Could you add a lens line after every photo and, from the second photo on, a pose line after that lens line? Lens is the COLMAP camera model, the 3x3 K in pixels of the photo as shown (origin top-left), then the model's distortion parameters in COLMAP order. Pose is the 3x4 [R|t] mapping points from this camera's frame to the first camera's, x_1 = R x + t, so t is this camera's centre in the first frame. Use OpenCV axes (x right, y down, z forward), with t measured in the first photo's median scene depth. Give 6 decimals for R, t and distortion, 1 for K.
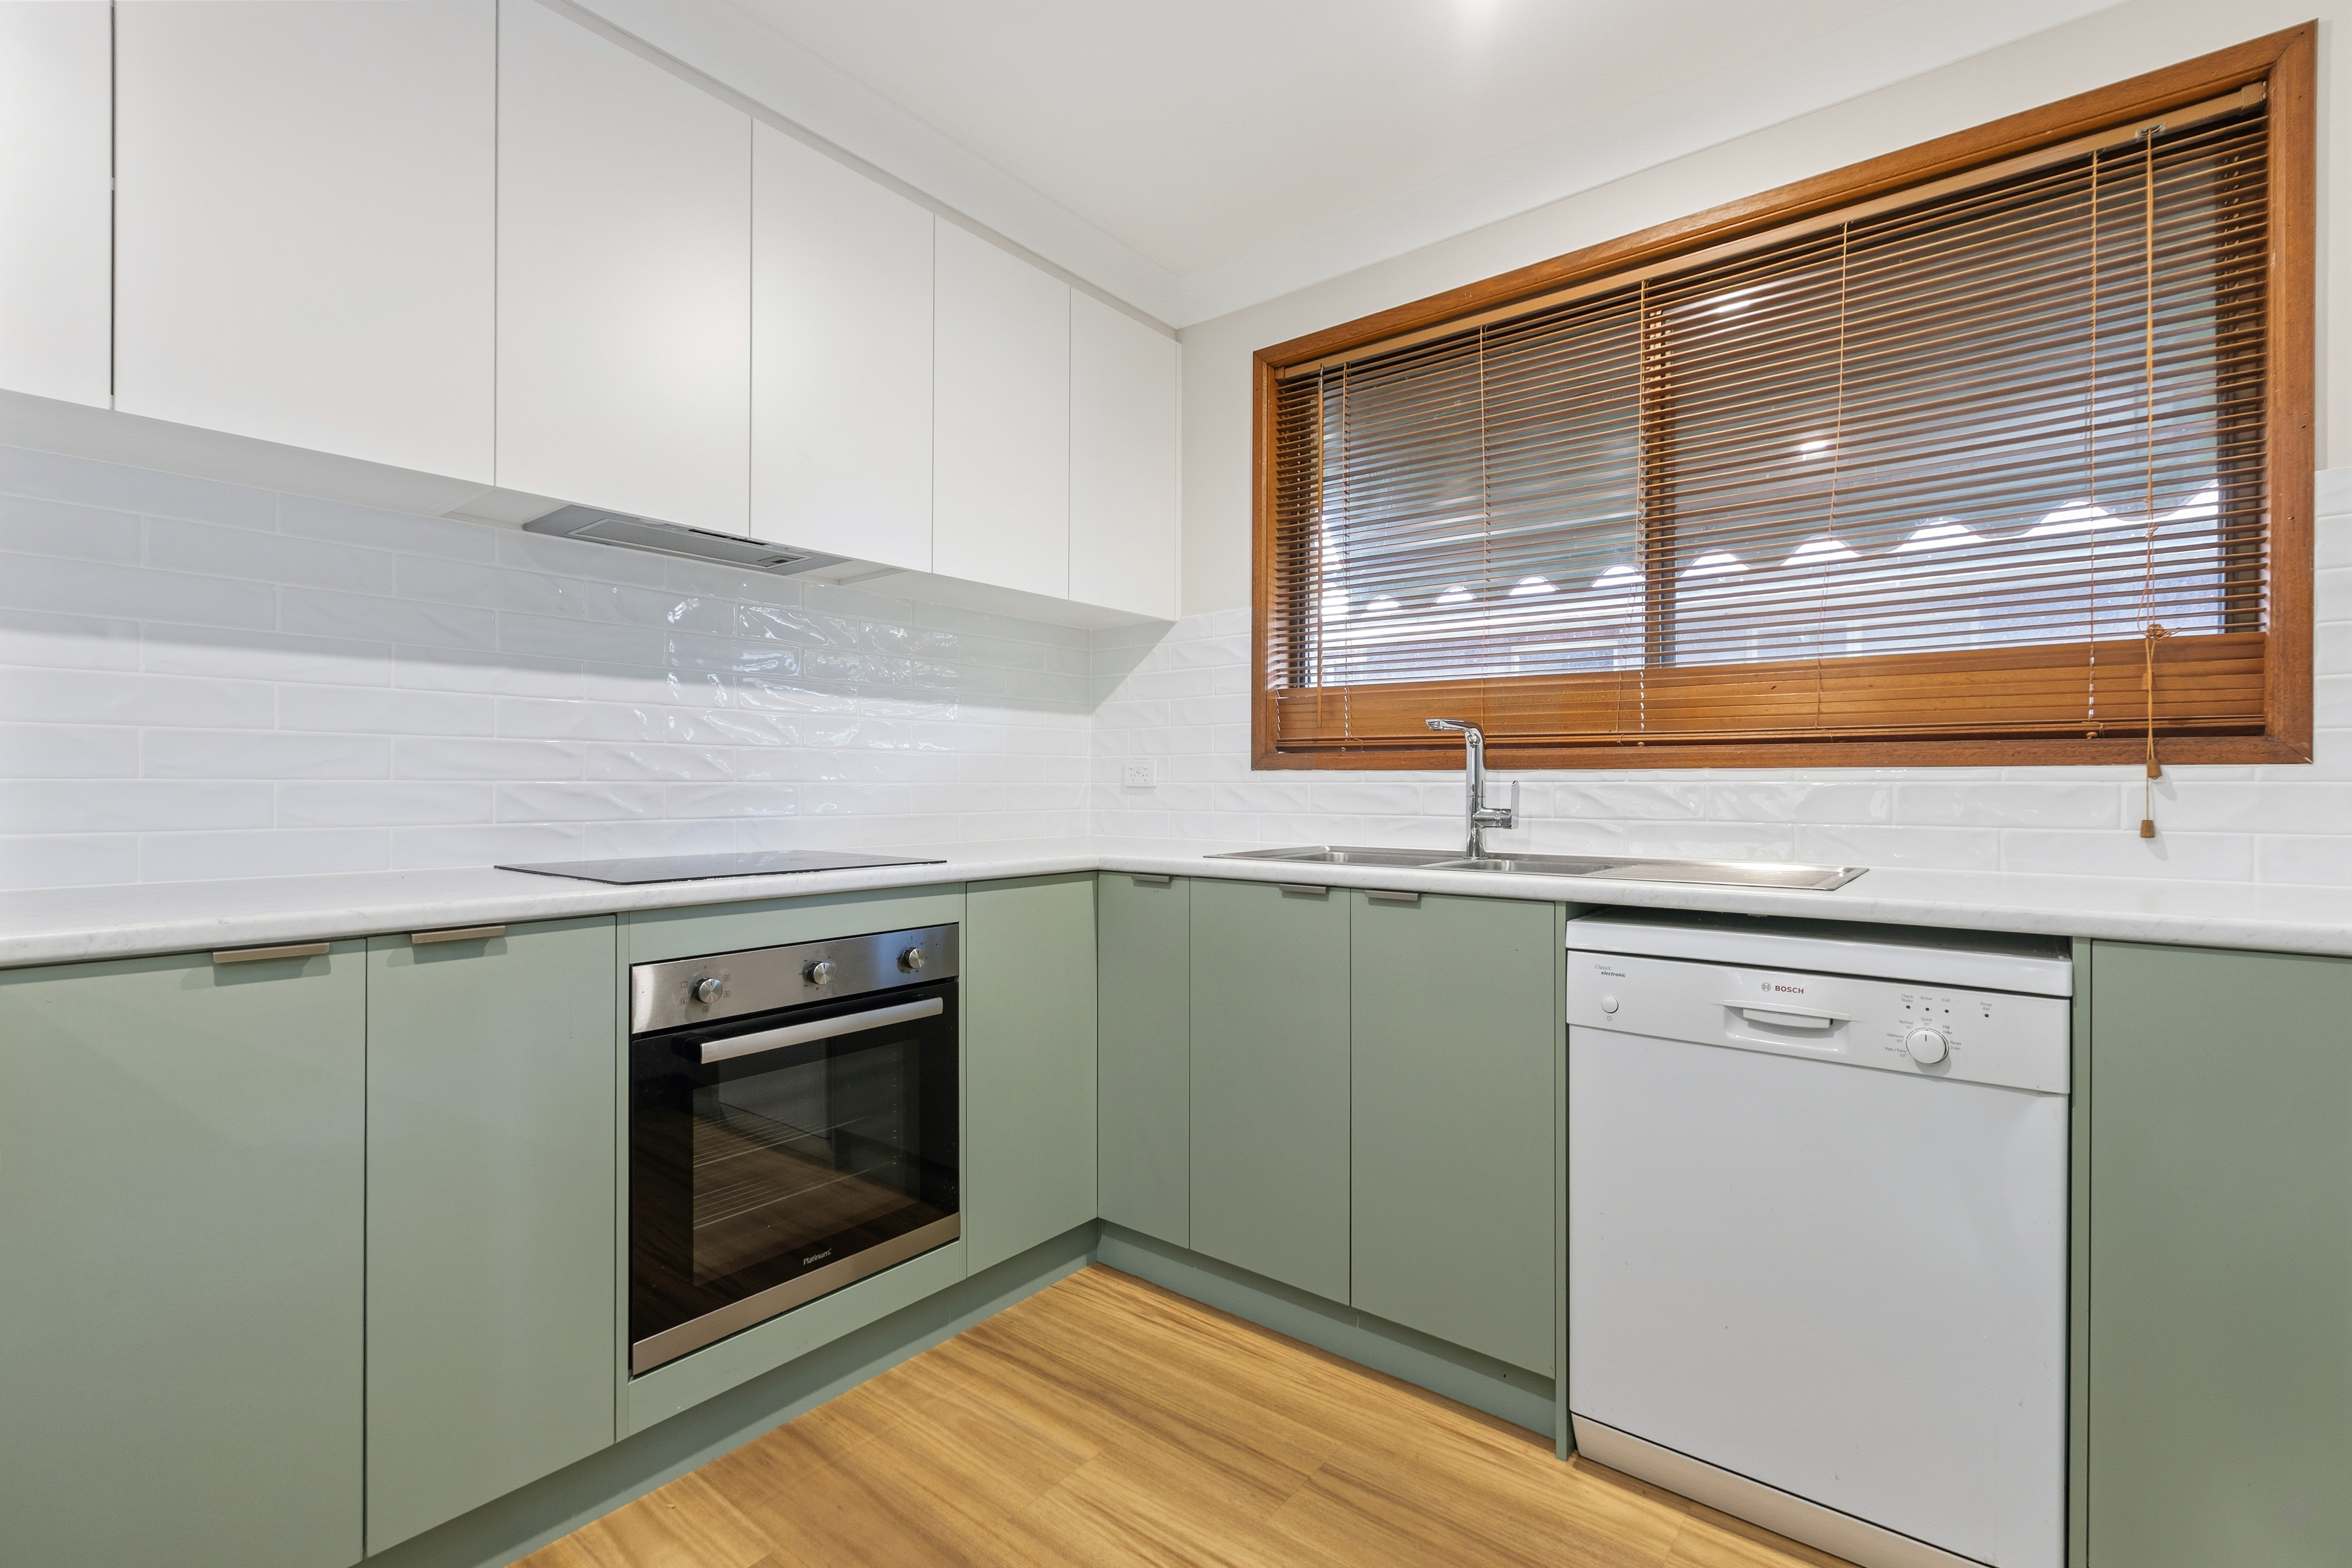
lens RADIAL K [[1051.0, 0, 1175.1], [0, 1051.0, 794.4], [0, 0, 1]] dist [-0.000790, 0.000033]
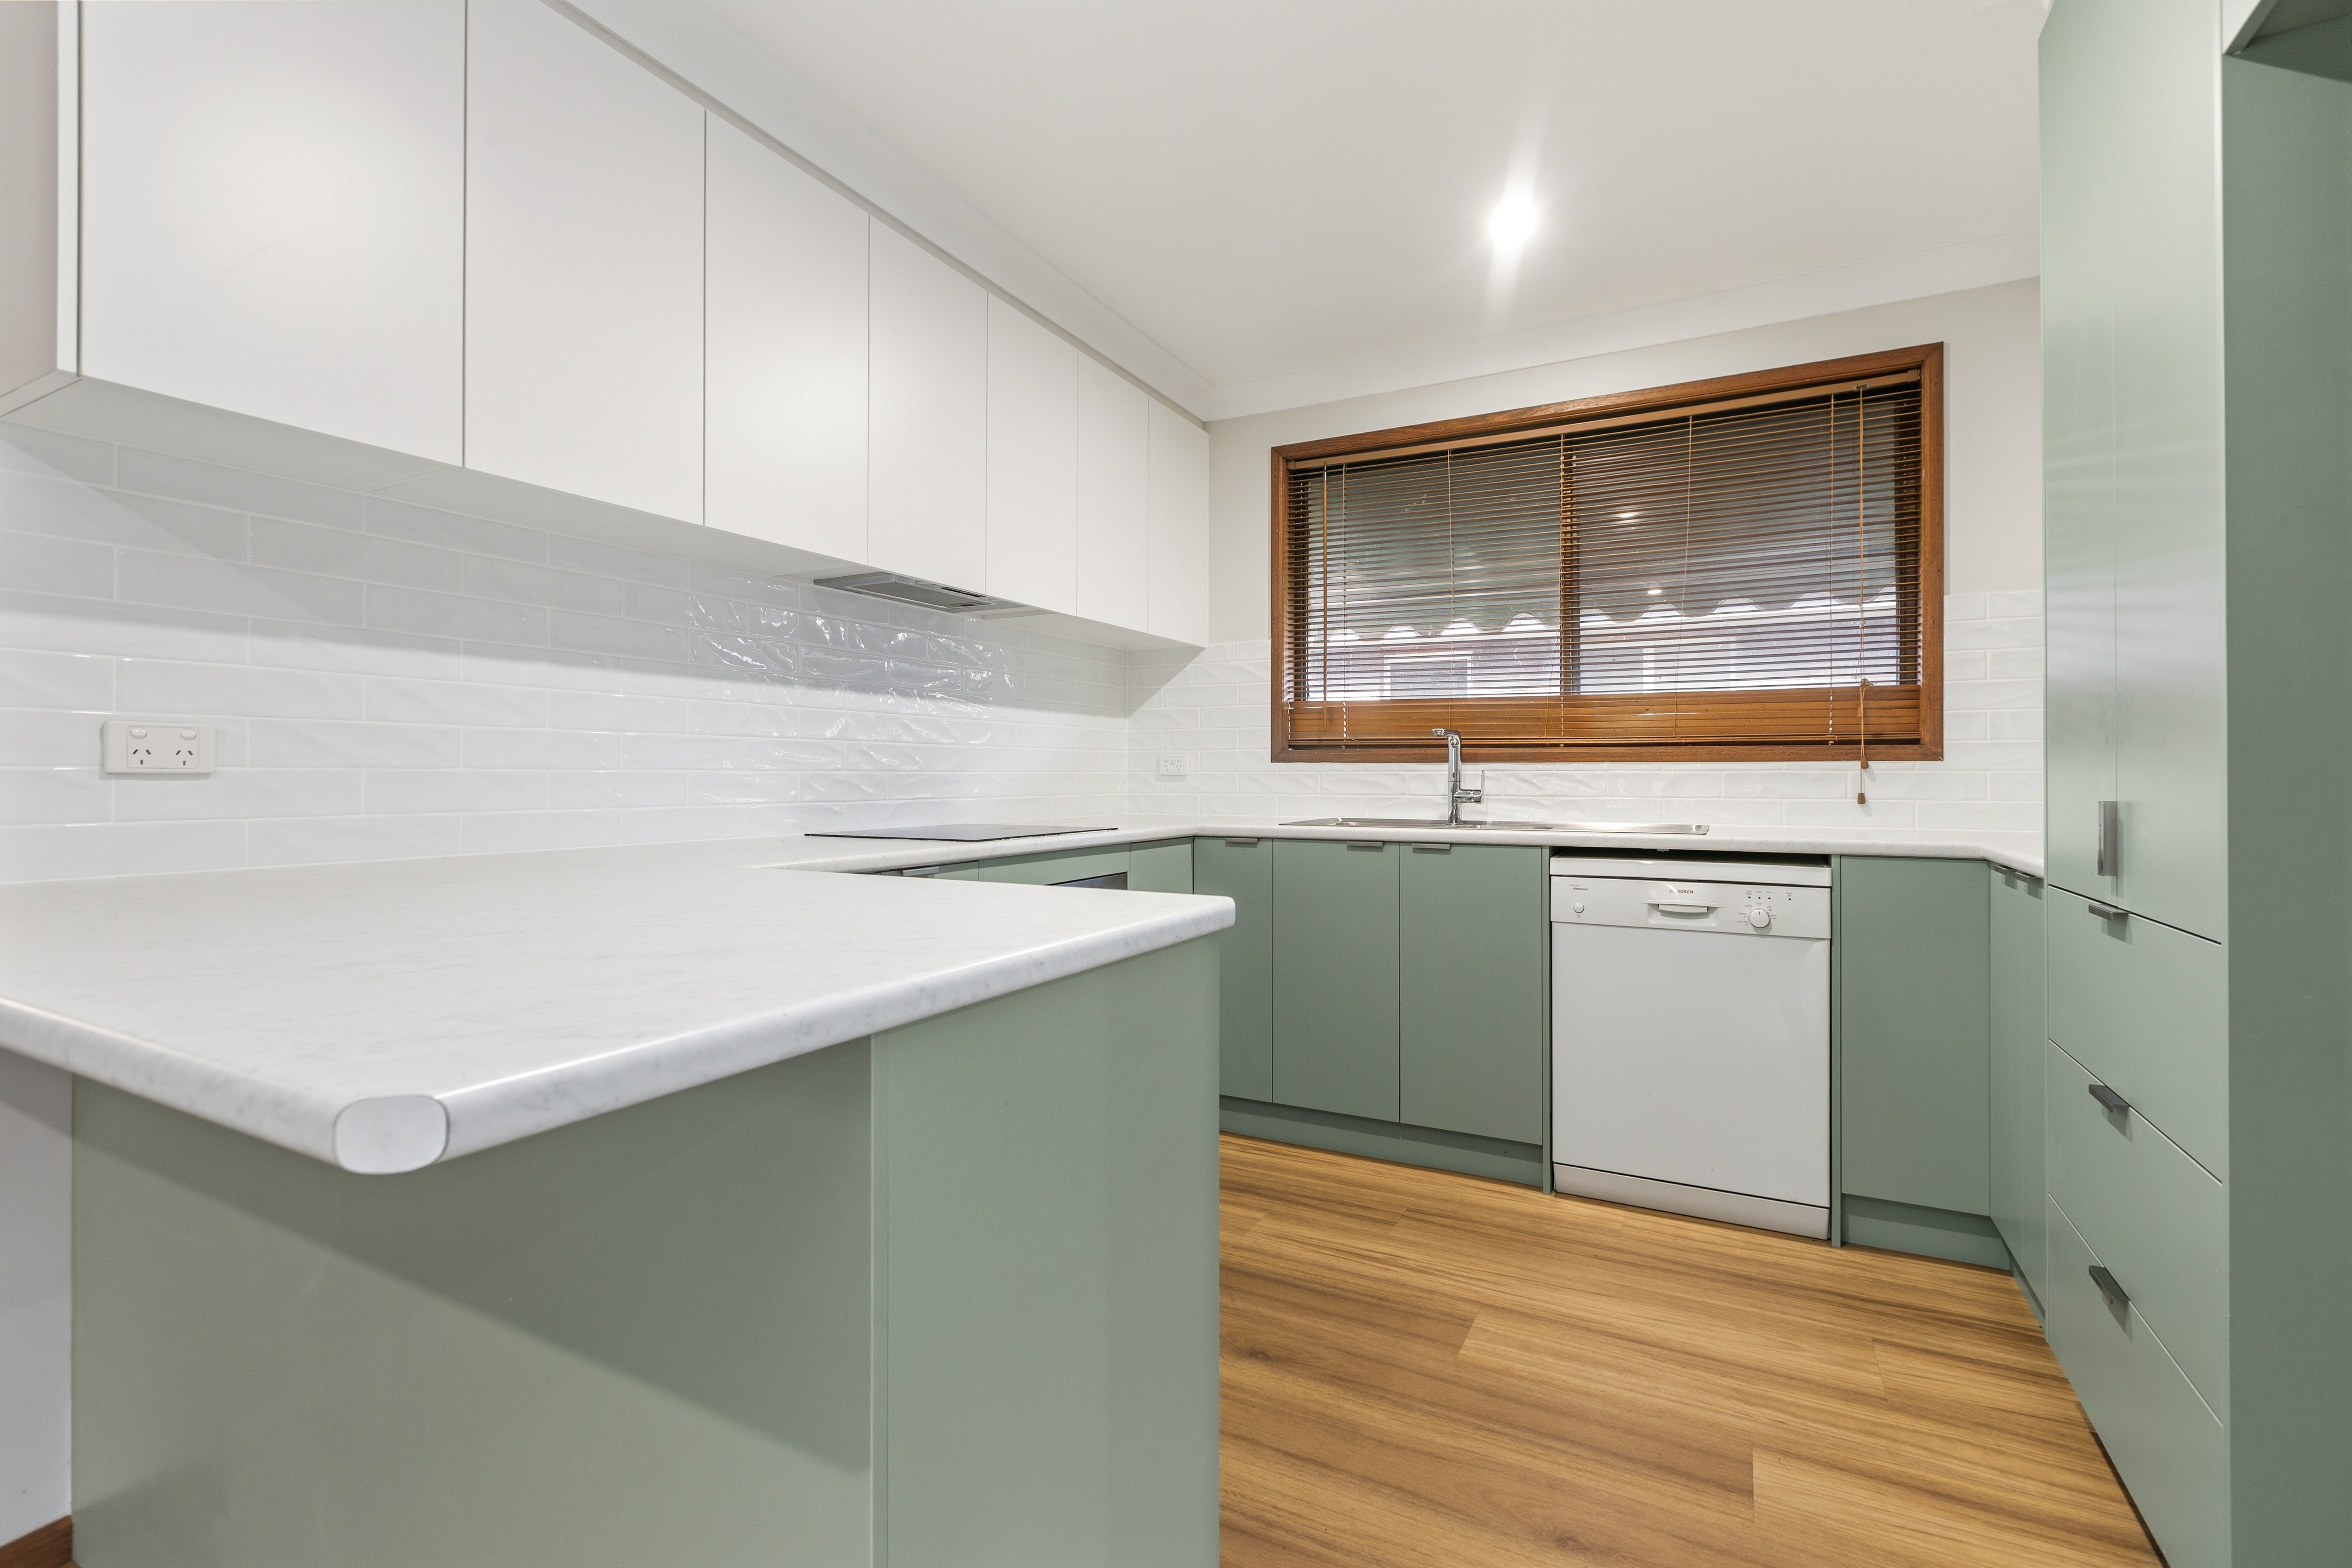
lens RADIAL K [[1057.3, 0, 1176.0], [0, 1057.3, 784.0], [0, 0, 1]] dist [0.001654, 0.000187]
pose [[0.982093, -0.002738, 0.188376, -0.452724], [0.002717, 0.999996, 0.000372, 0.005026], [-0.188376, 0.000146, 0.982097, -0.440644]]
